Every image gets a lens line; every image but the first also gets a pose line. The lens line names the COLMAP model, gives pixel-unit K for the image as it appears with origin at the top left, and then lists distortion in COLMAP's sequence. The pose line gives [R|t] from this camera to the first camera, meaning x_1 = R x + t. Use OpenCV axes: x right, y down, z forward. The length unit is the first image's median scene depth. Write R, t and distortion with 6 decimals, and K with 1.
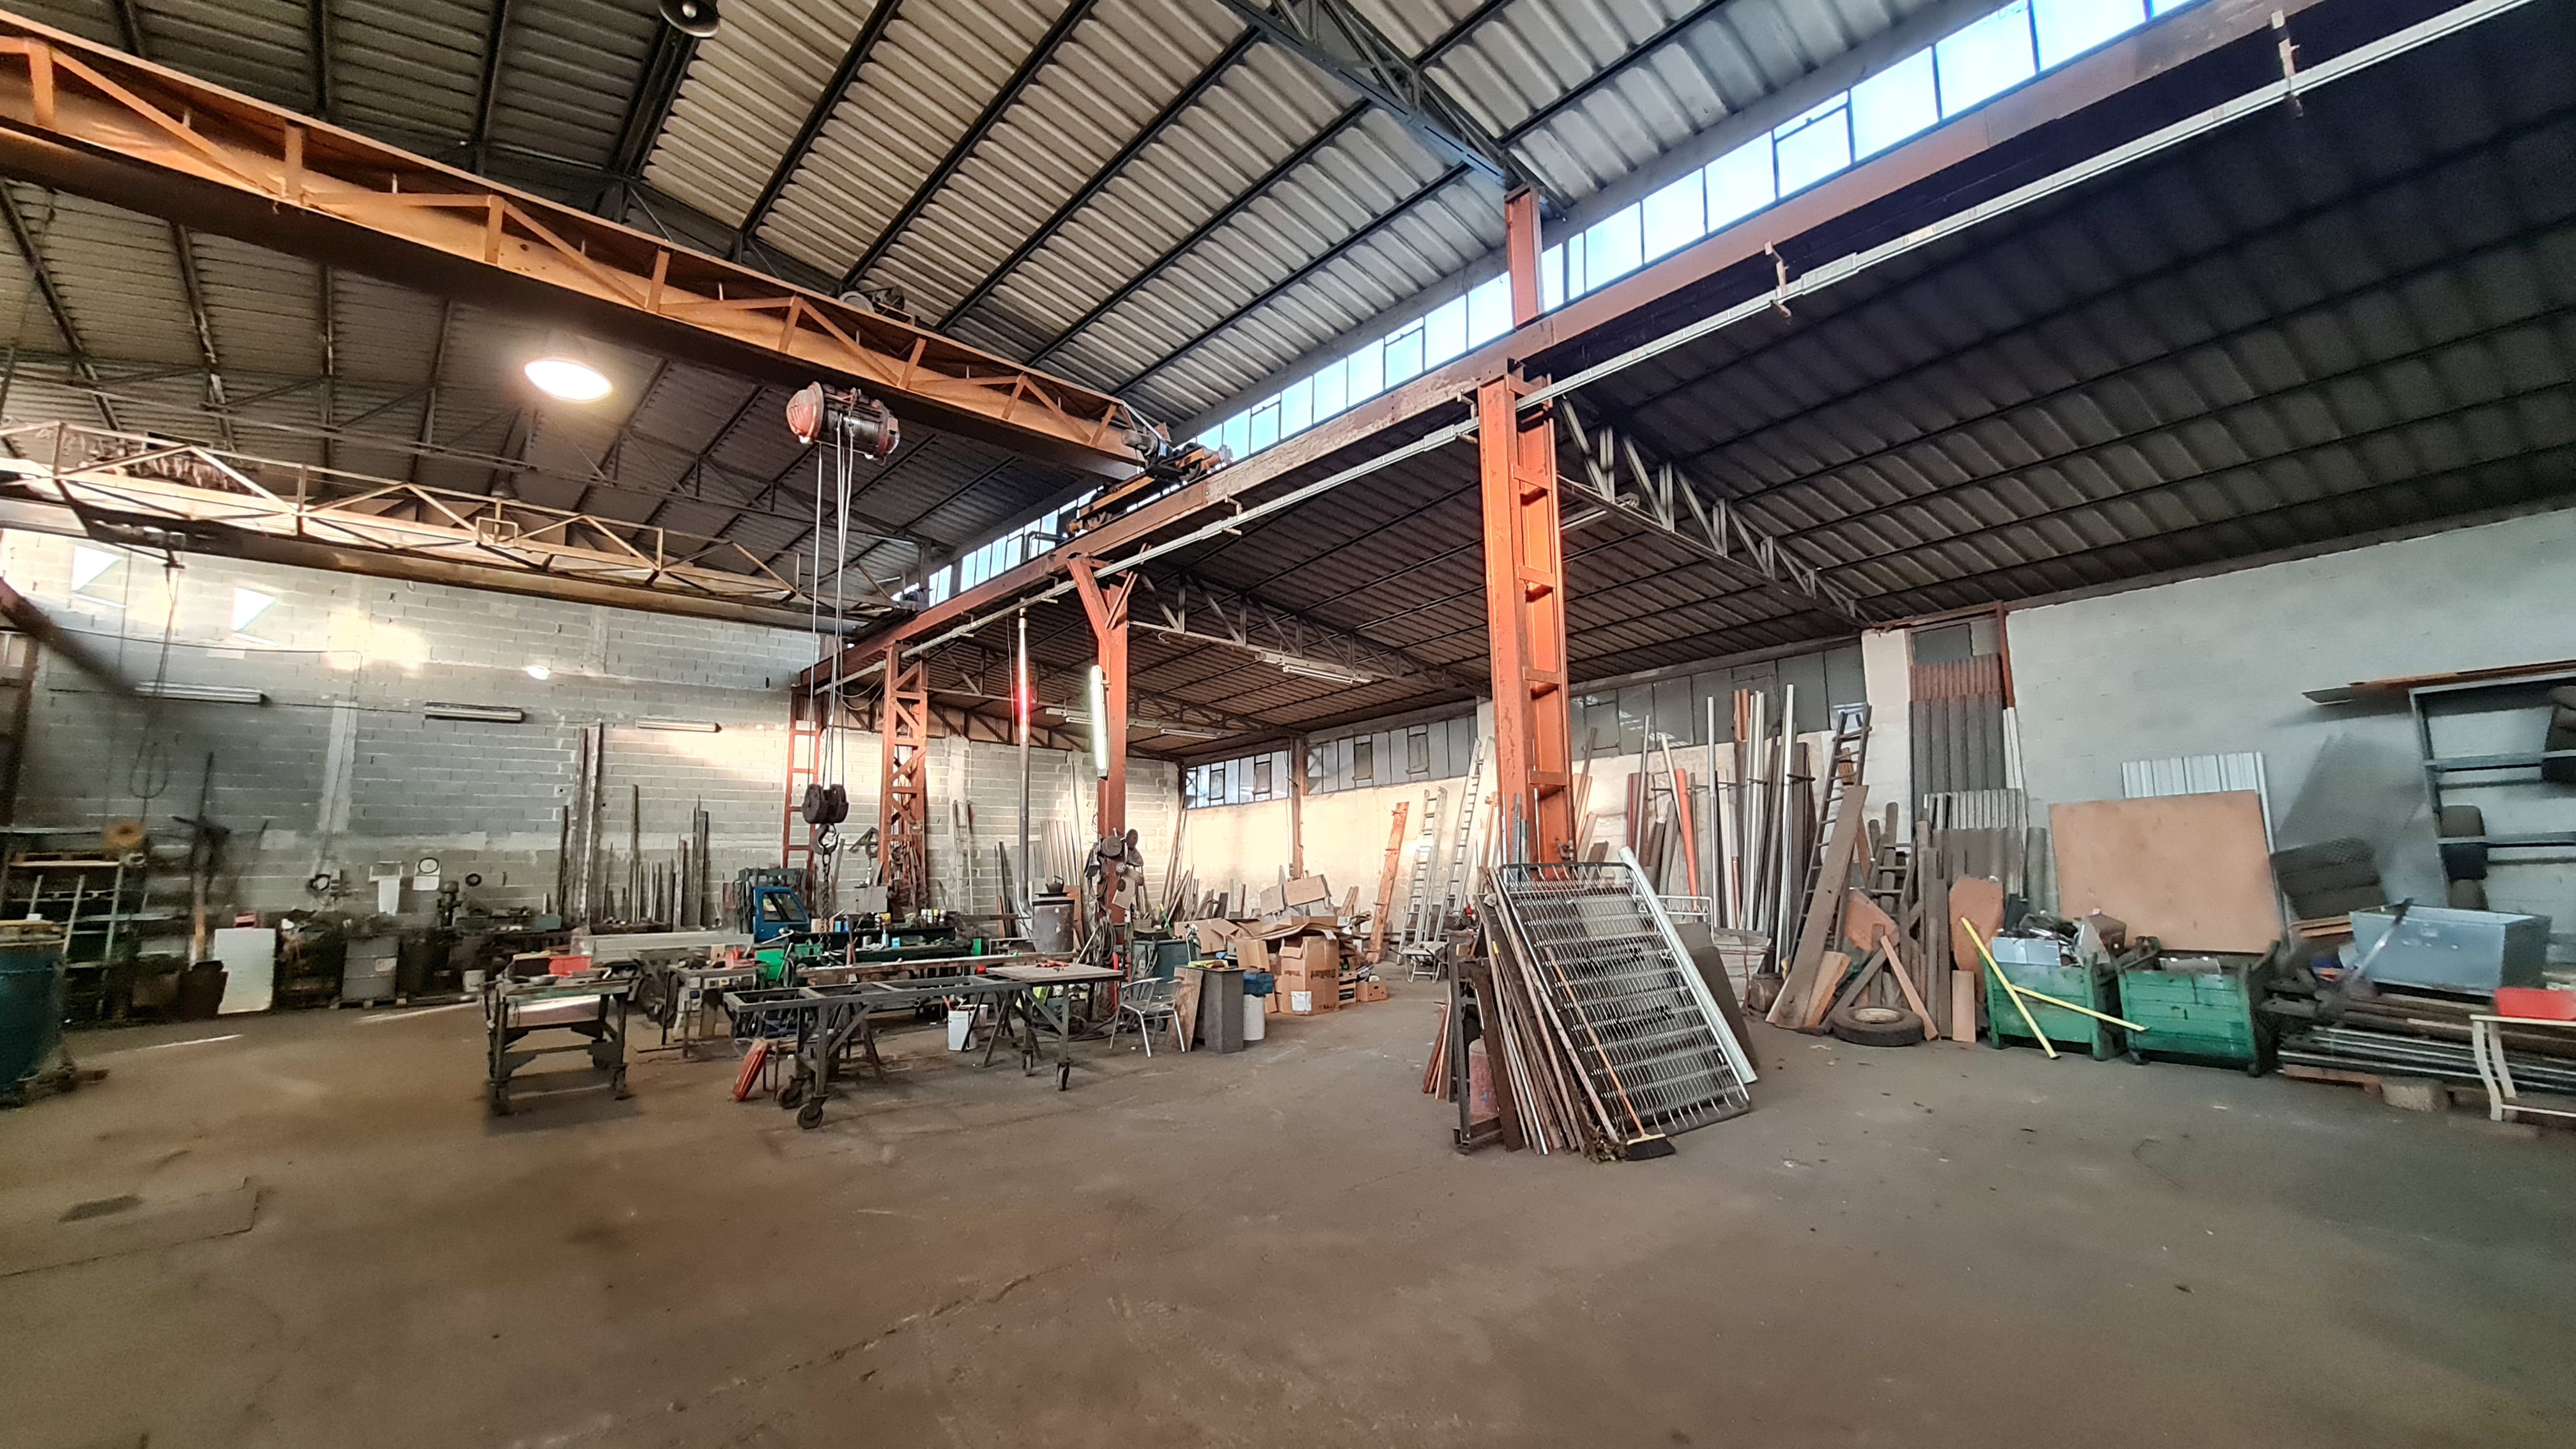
lens RADIAL K [[1007.6, 0, 1278.1], [0, 1007.6, 736.0], [0, 0, 1]] dist [0.010326, -0.003150]
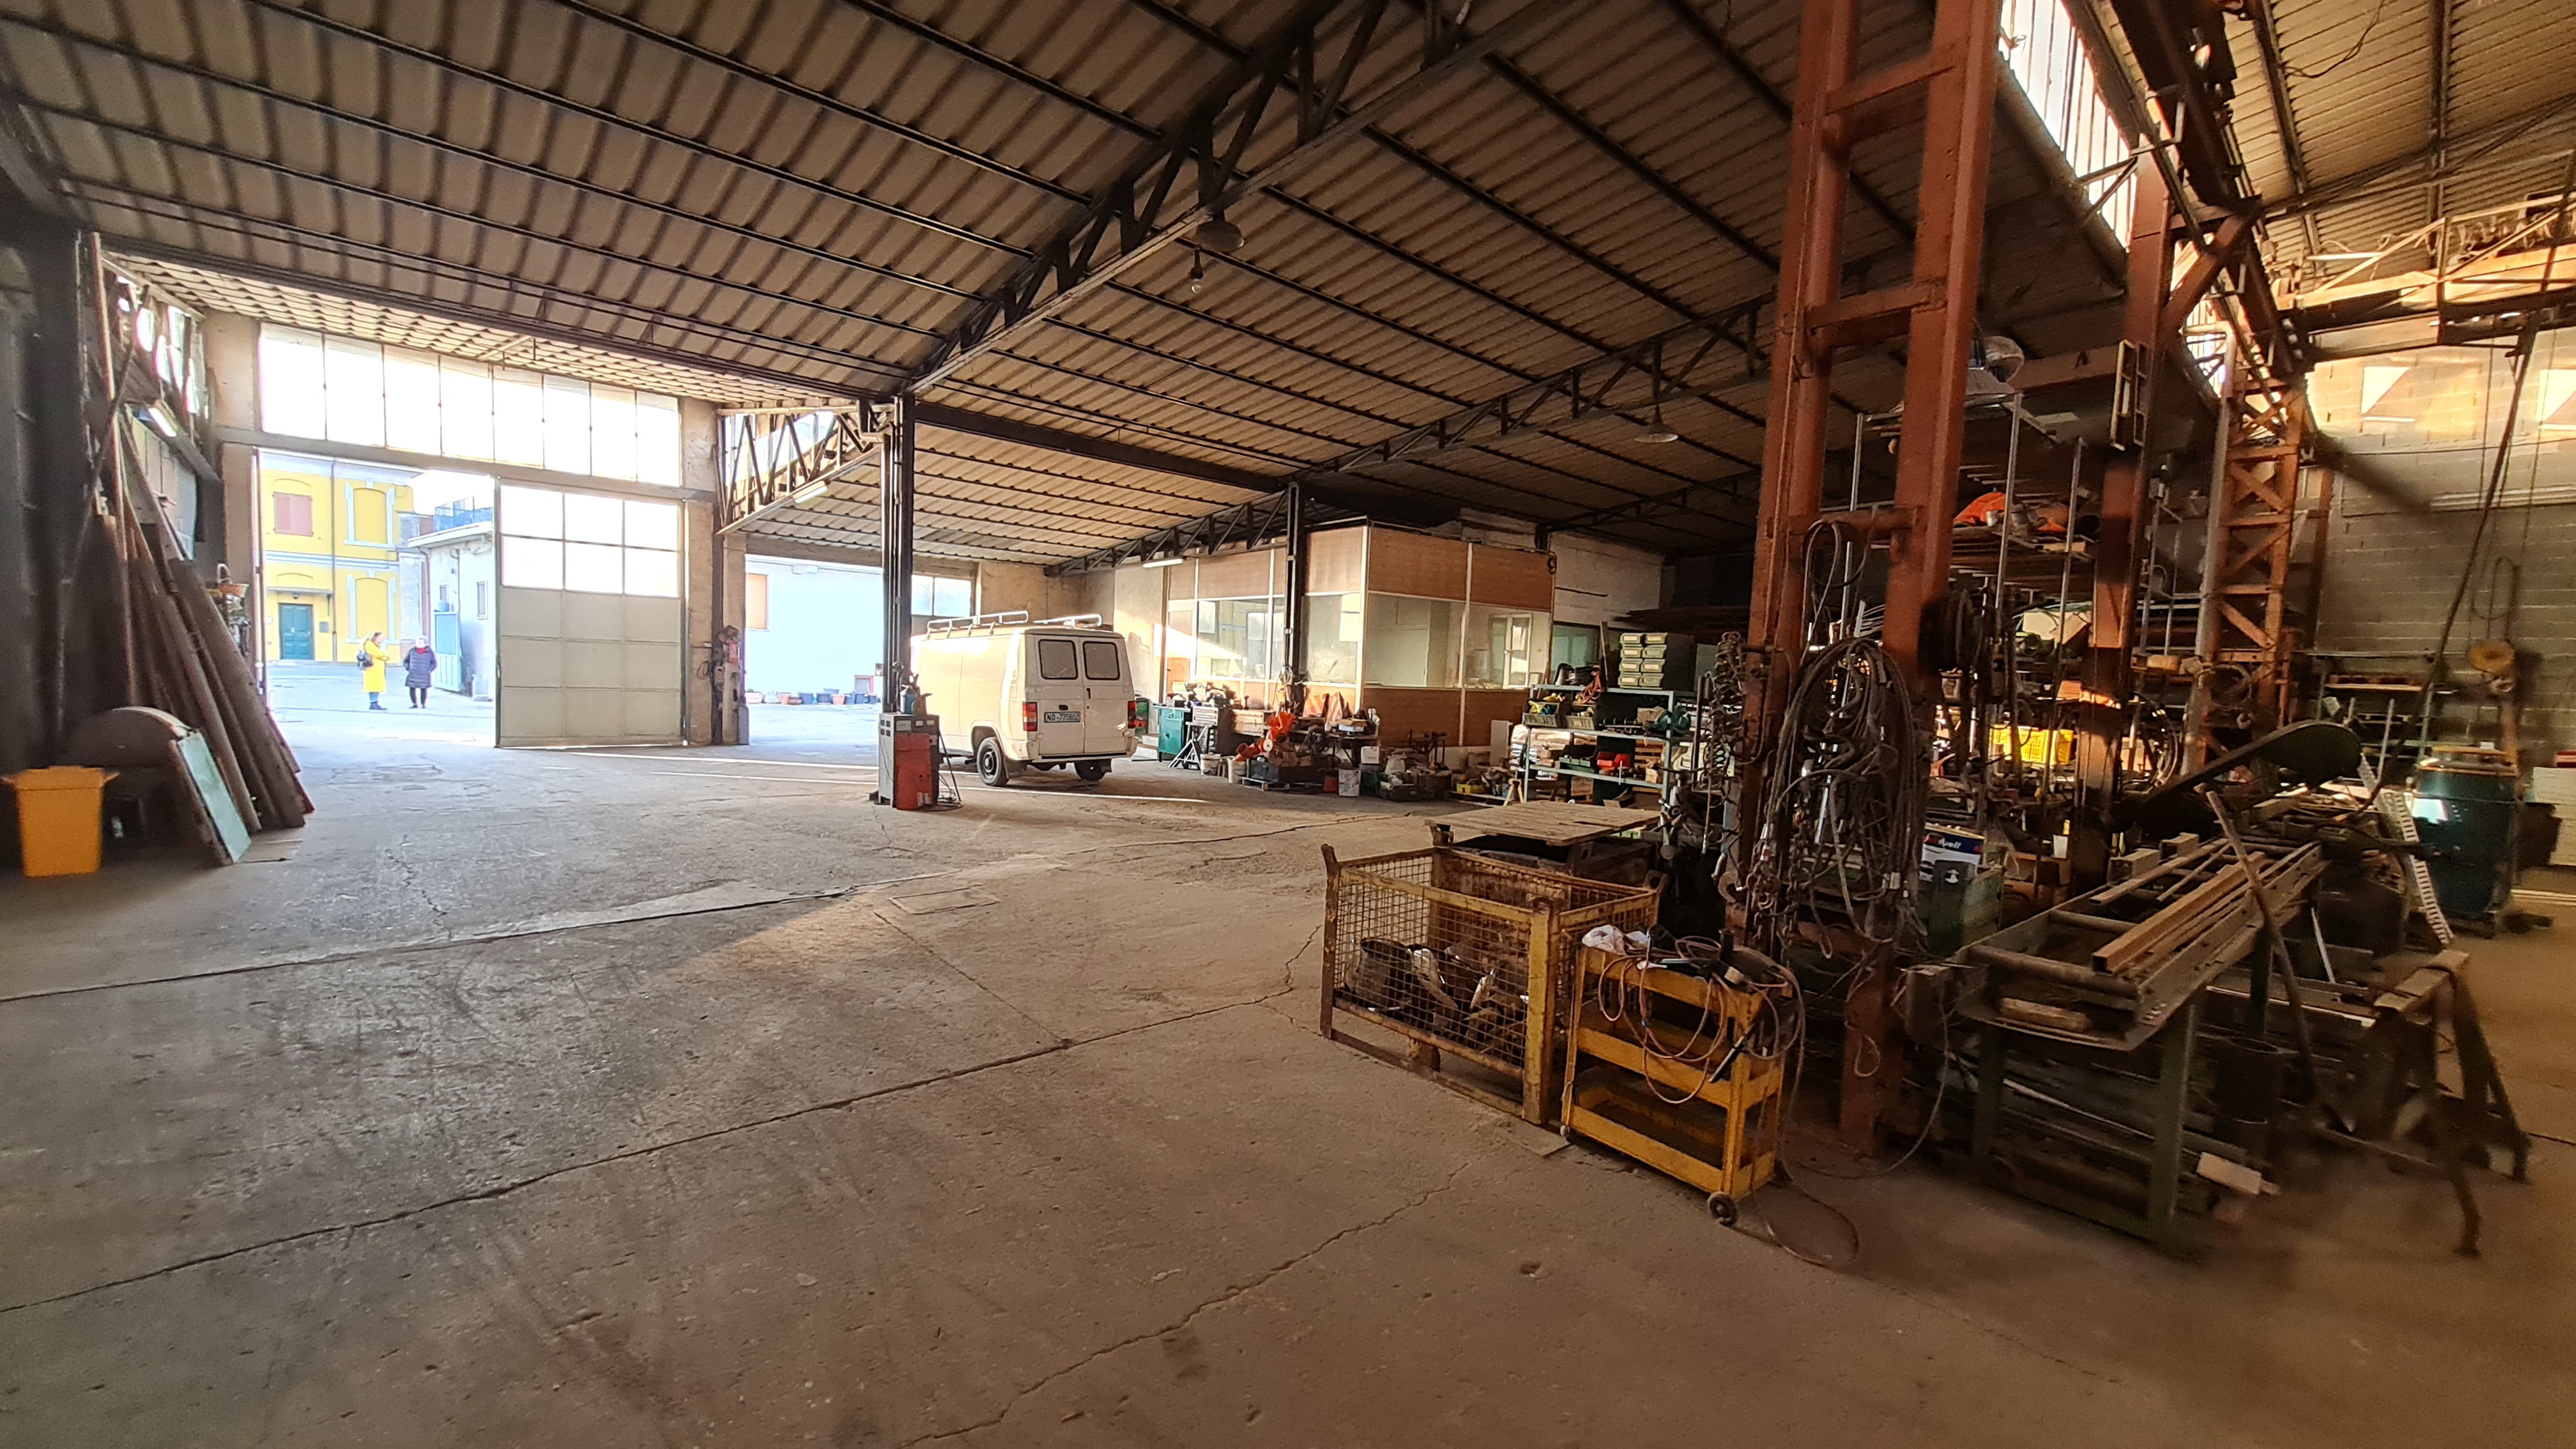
lens RADIAL K [[1007.6, 0, 1278.1], [0, 1007.6, 736.0], [0, 0, 1]] dist [0.010326, -0.003150]
pose [[-0.019722, 0.084459, -0.996232, -0.172830], [0.089850, 0.992543, 0.082367, -0.008202], [0.995760, -0.087887, -0.027164, -0.071362]]
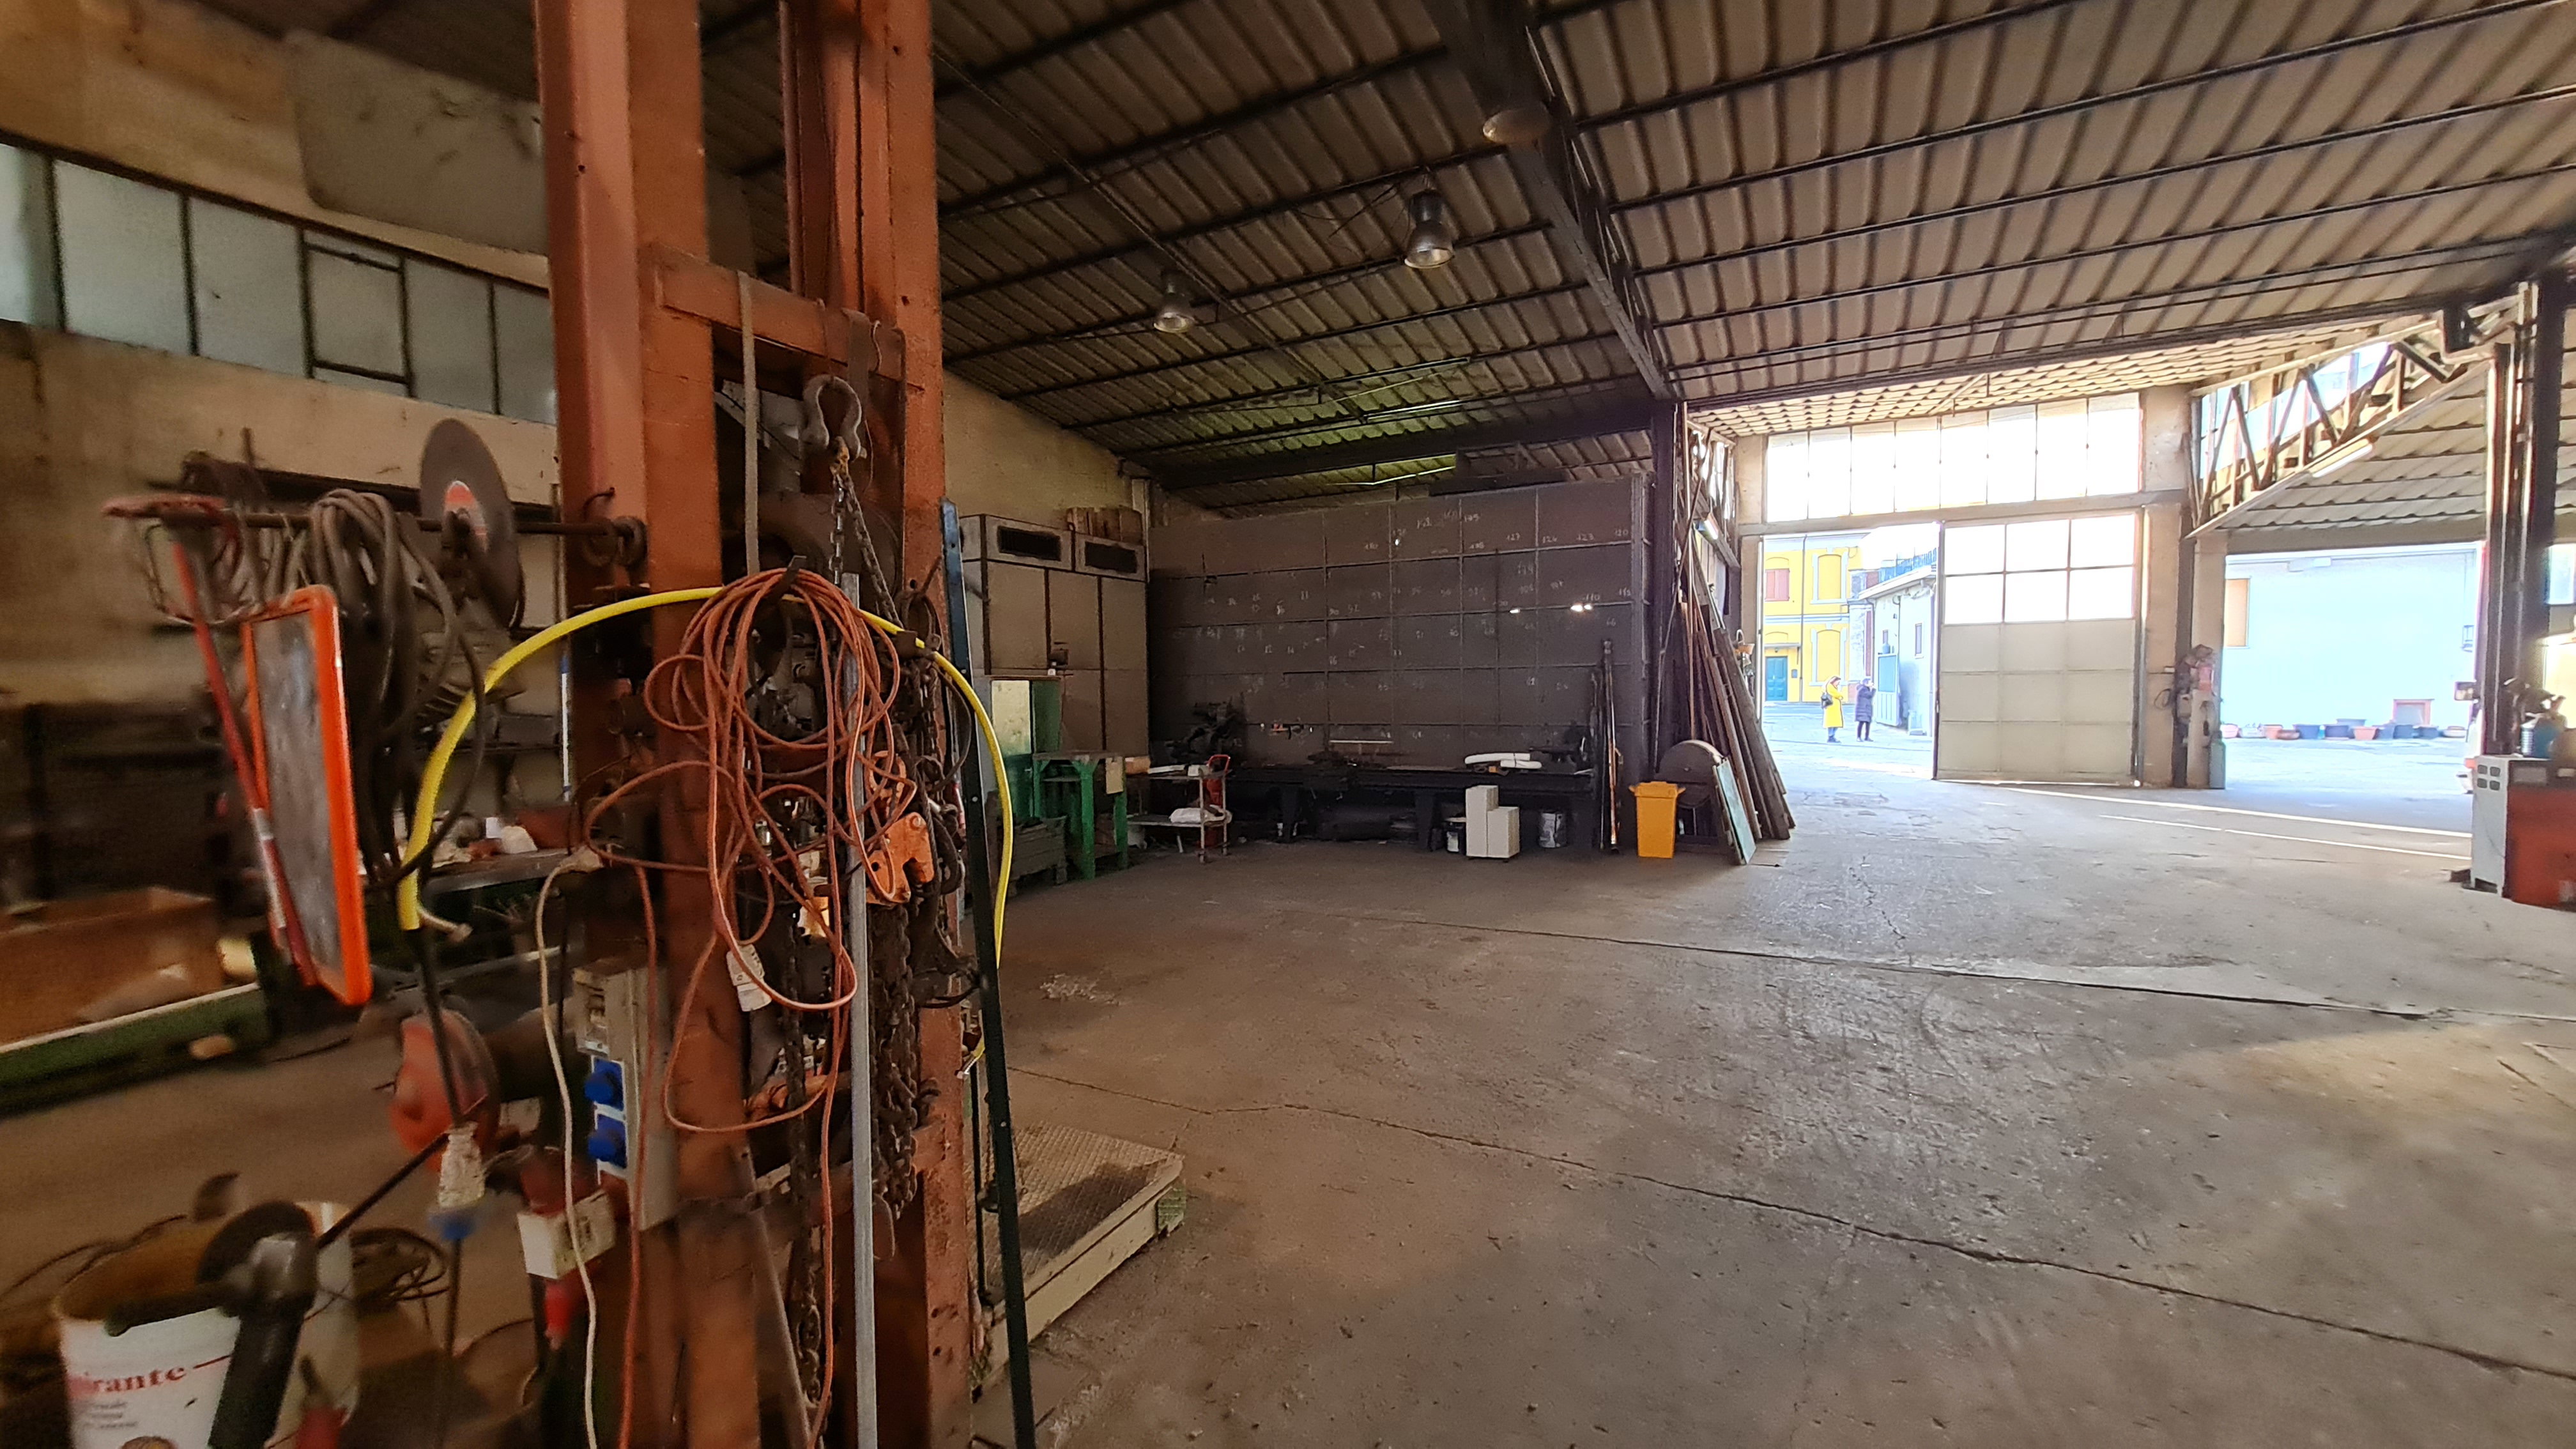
lens RADIAL K [[1007.6, 0, 1278.1], [0, 1007.6, 736.0], [0, 0, 1]] dist [0.010326, -0.003150]
pose [[-0.945614, 0.049604, -0.321486, -0.180313], [0.074267, 0.995124, -0.064903, -0.011813], [0.316699, -0.085249, -0.944687, -0.095328]]
